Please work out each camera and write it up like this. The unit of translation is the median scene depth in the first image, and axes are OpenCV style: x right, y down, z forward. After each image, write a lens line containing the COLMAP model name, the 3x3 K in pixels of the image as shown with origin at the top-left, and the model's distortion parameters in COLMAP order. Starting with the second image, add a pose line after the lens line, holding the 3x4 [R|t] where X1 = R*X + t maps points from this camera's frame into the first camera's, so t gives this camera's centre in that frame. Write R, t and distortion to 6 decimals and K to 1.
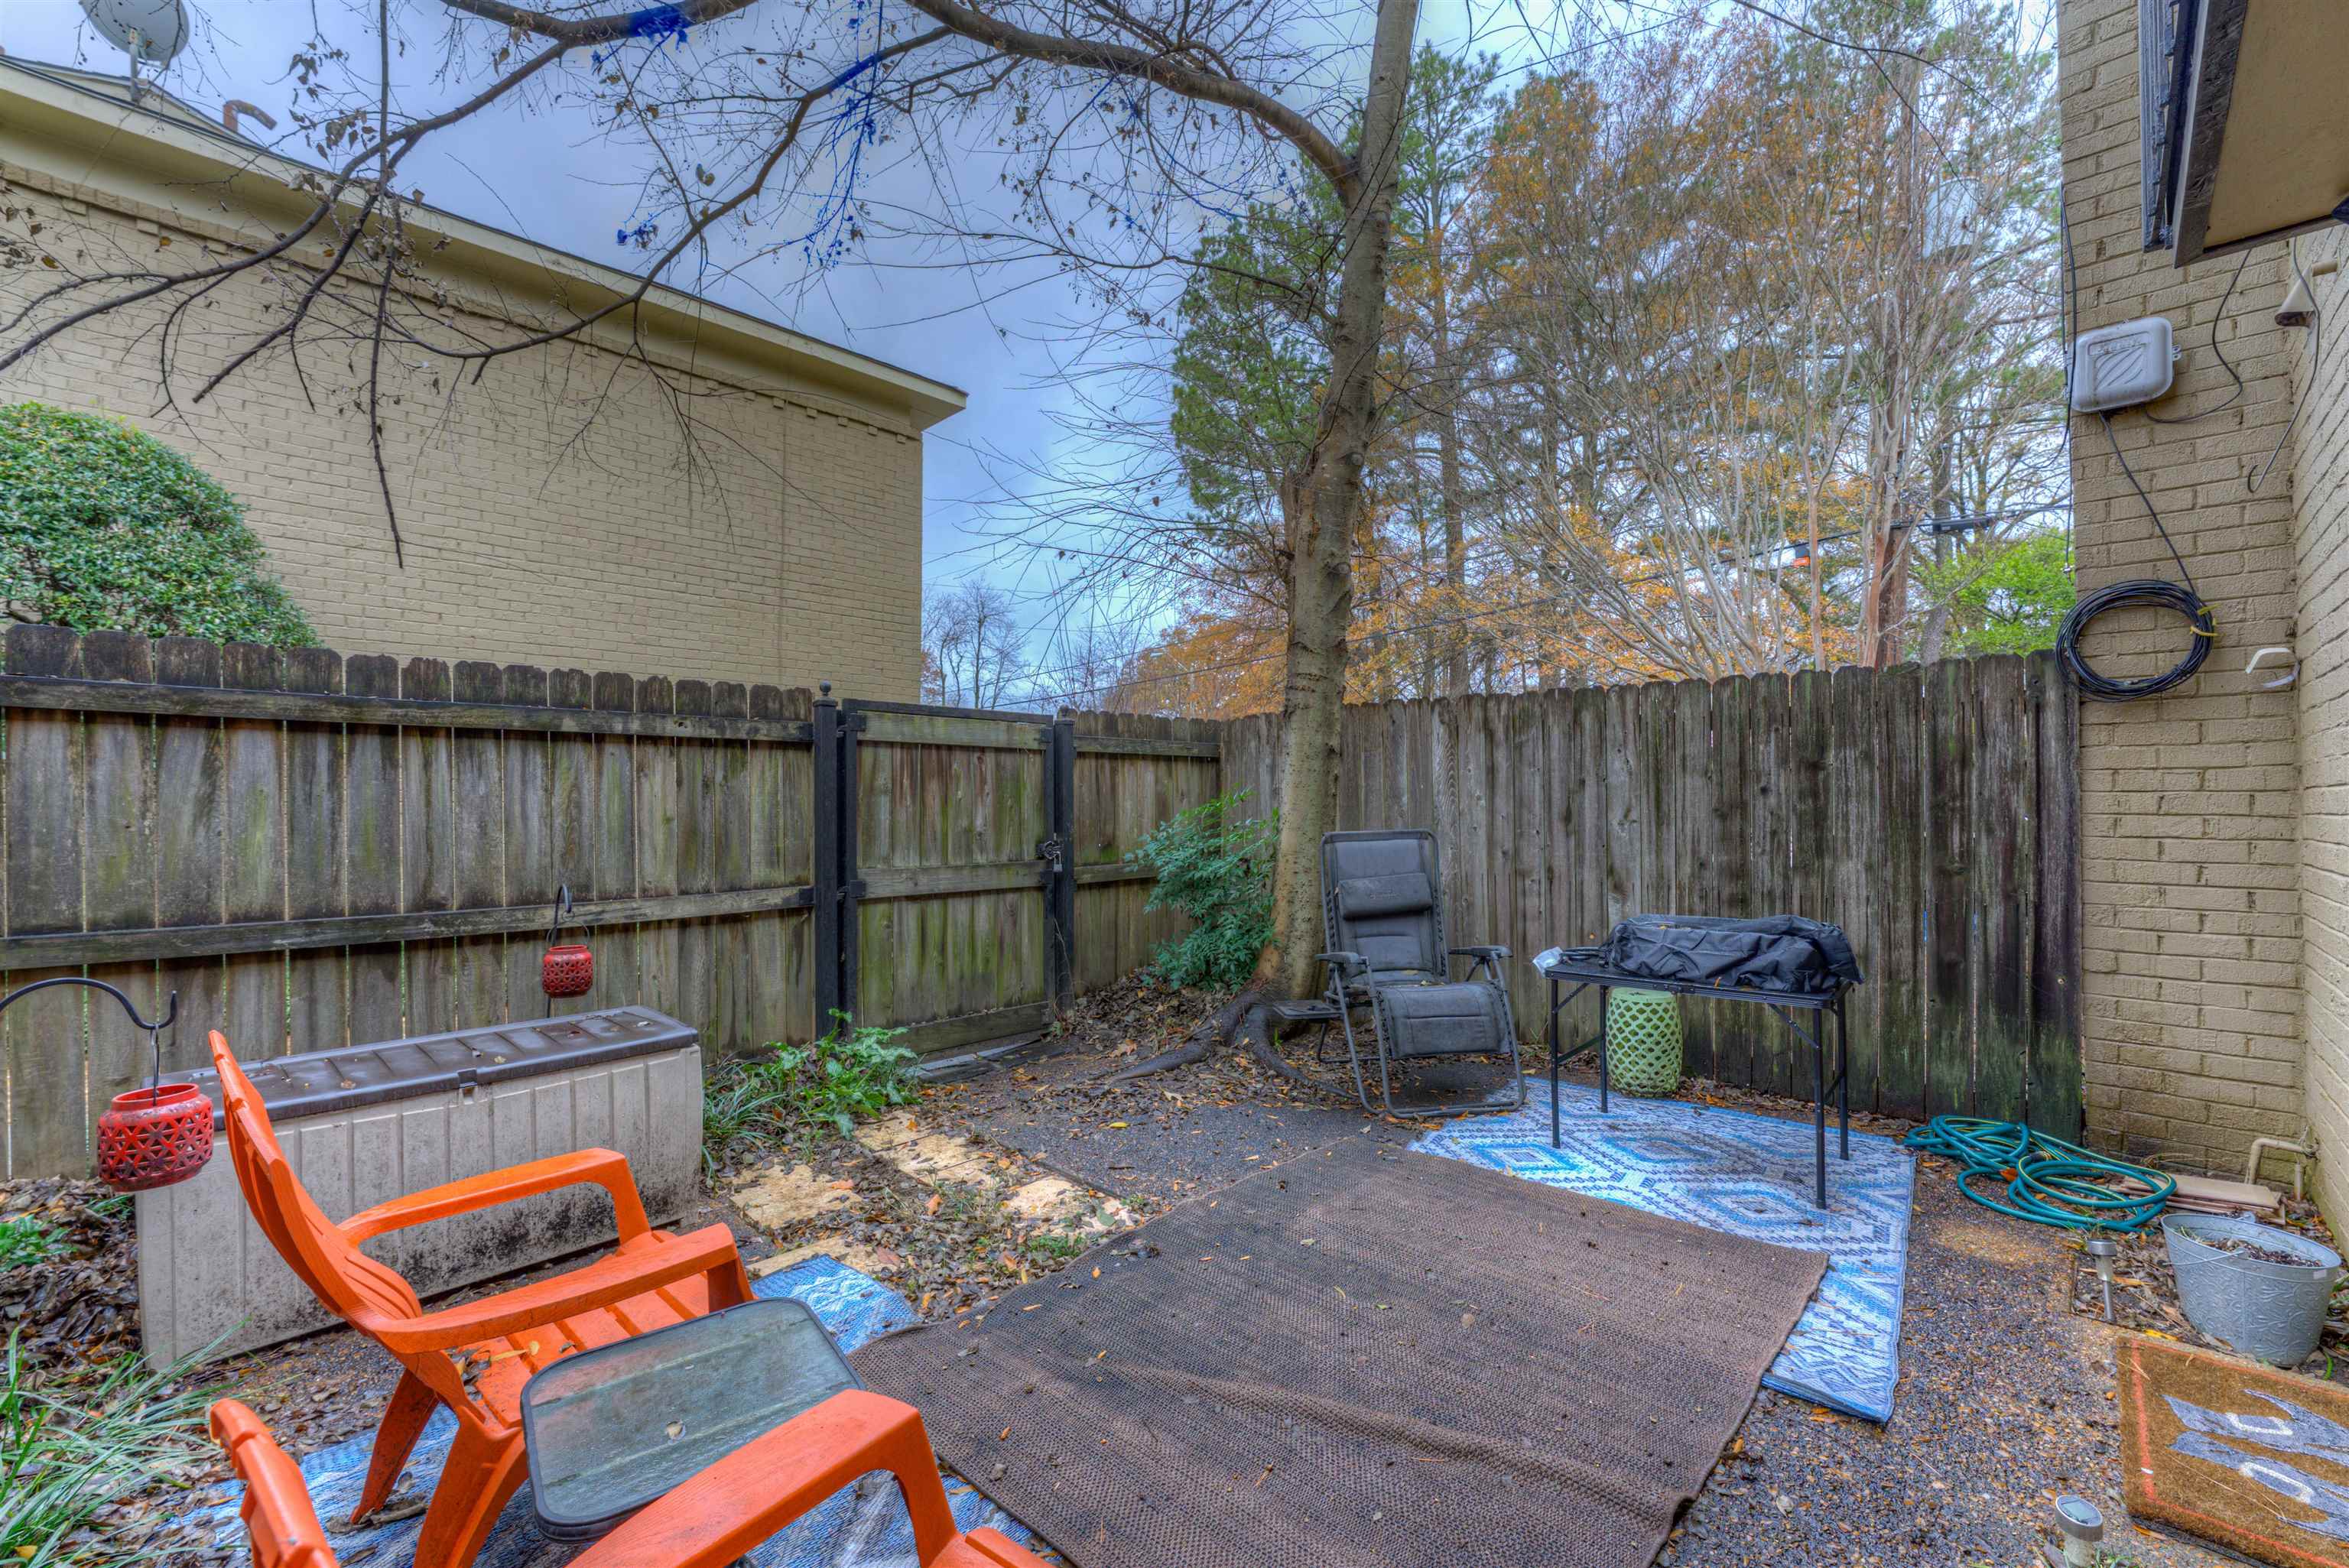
lens RADIAL K [[954.2, 0, 1173.1], [0, 954.2, 791.6], [0, 0, 1]] dist [-0.017460, 0.000221]
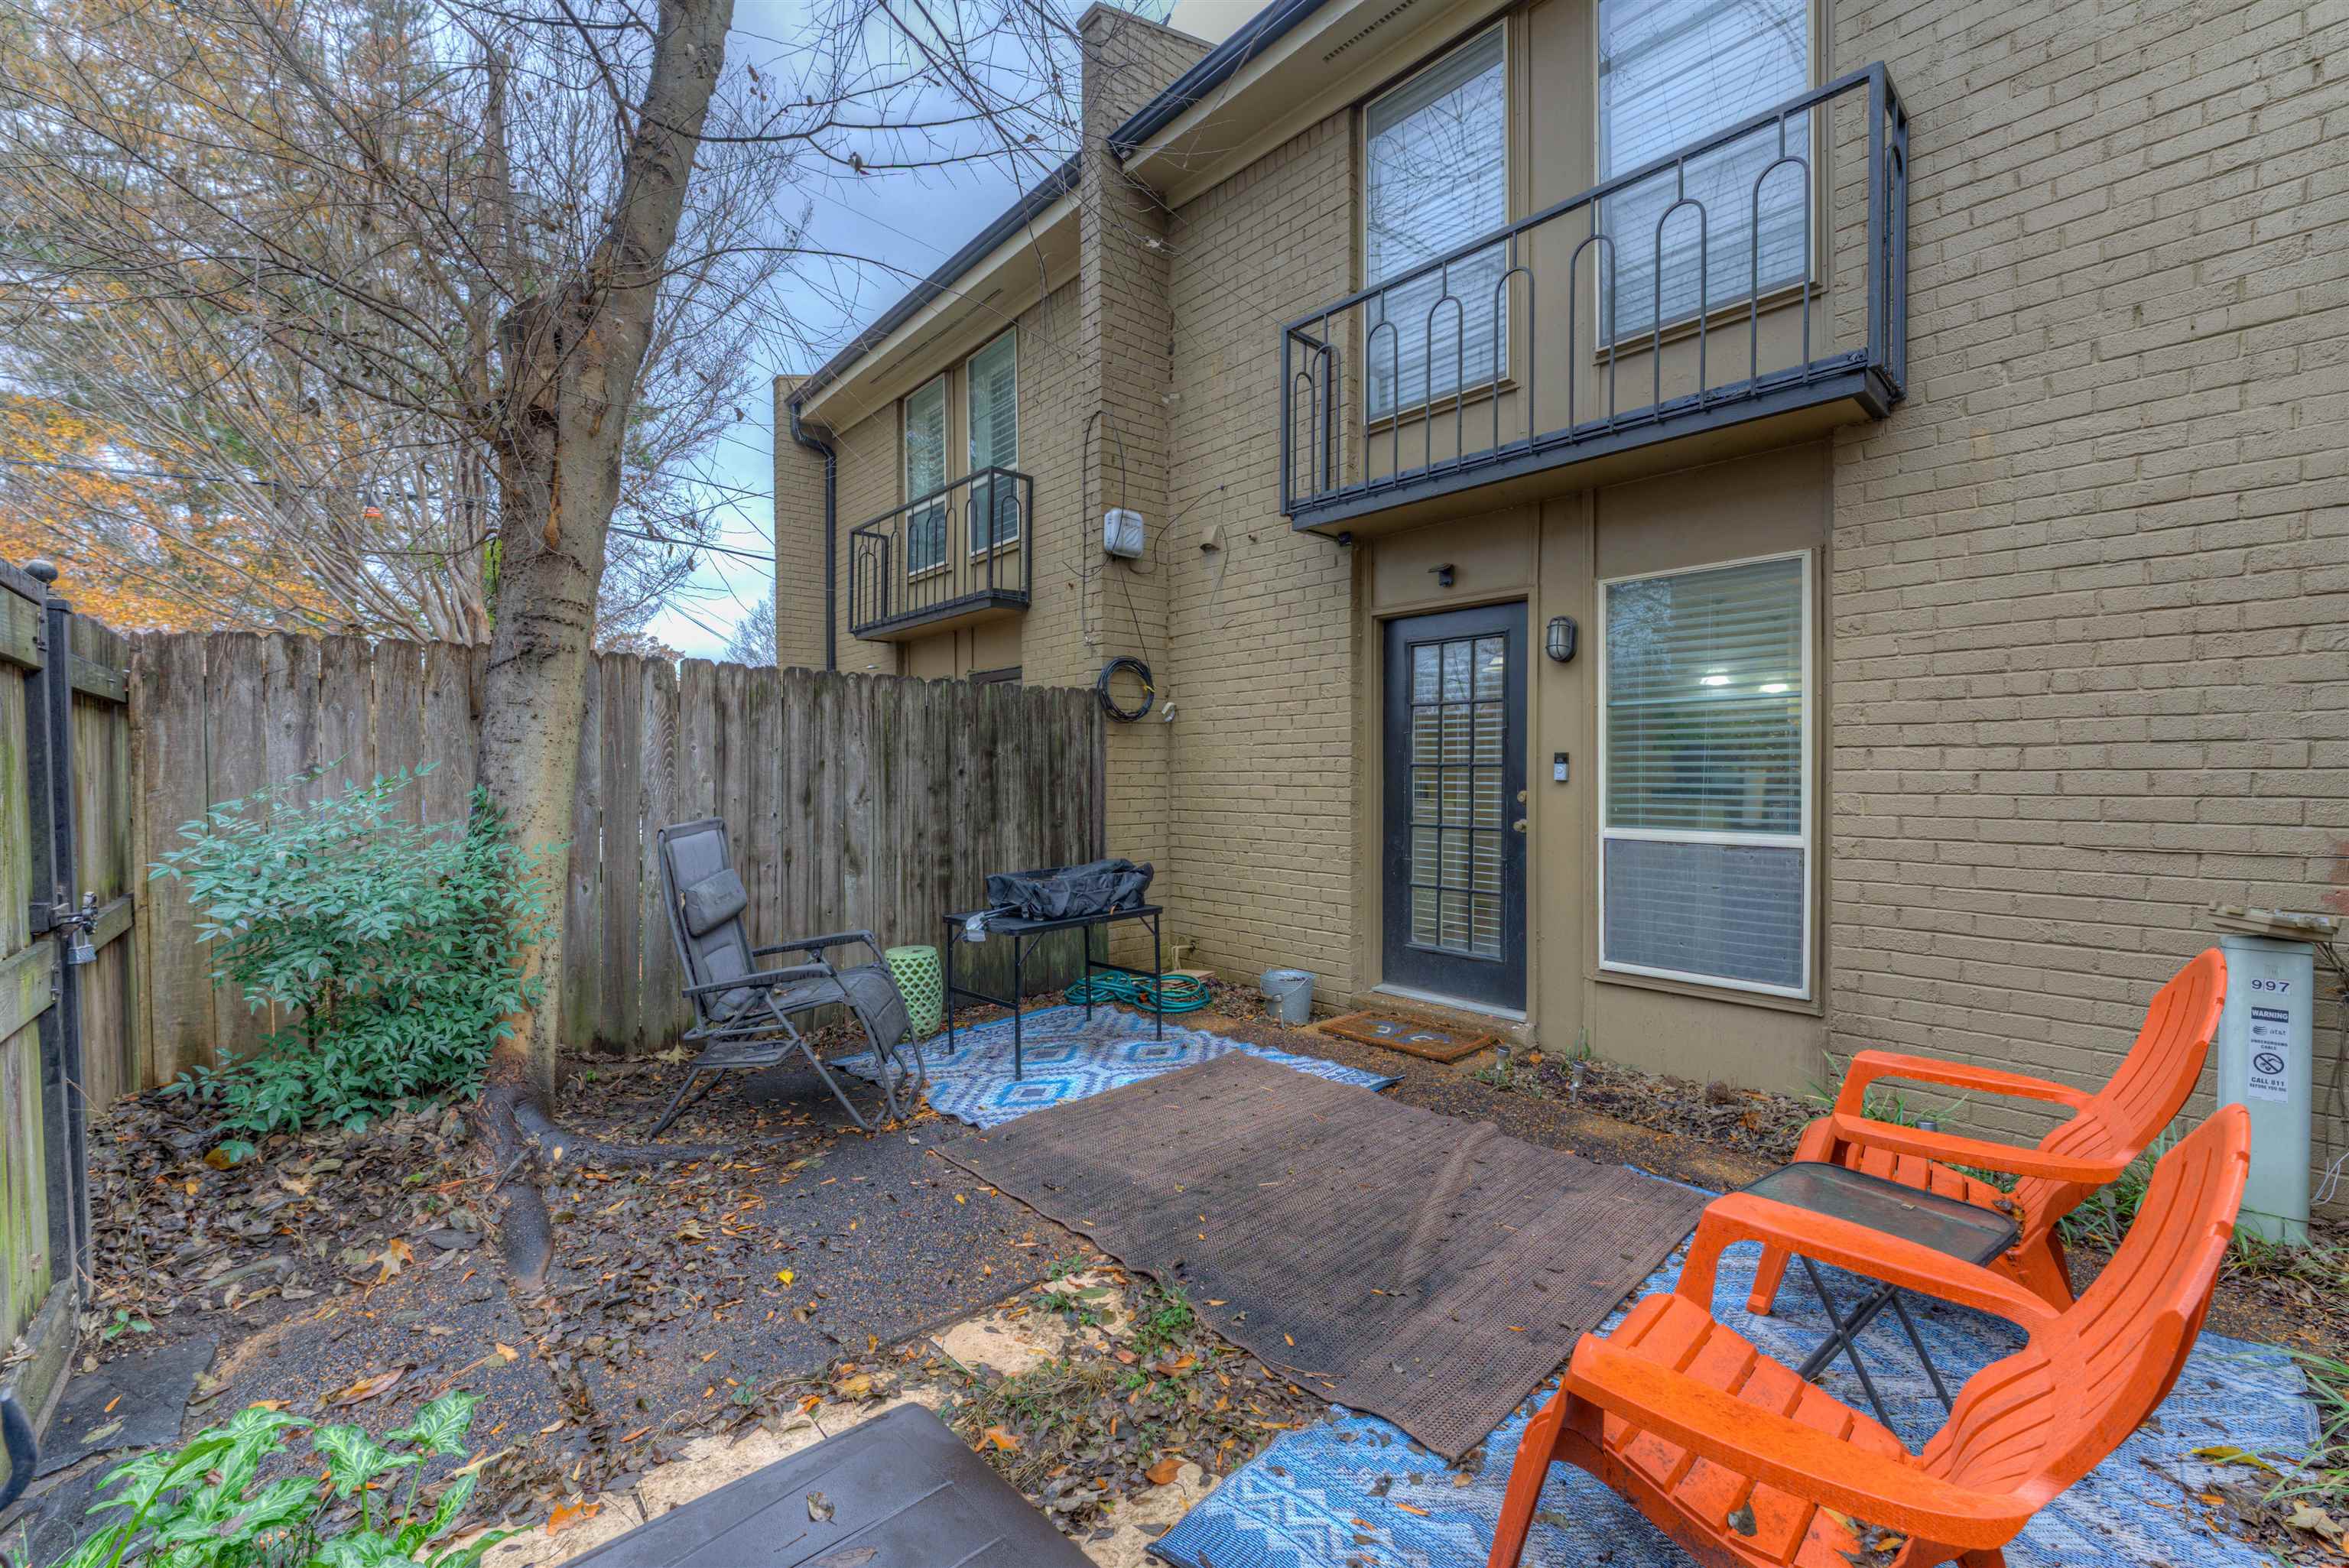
lens RADIAL K [[954.2, 0, 1173.4], [0, 954.2, 788.4], [0, 0, 1]] dist [-0.017460, 0.000221]
pose [[0.067151, -0.016169, 0.997612, -0.676255], [-0.004724, 0.999852, 0.016524, -0.001971], [-0.997732, -0.005822, 0.067065, 0.672380]]
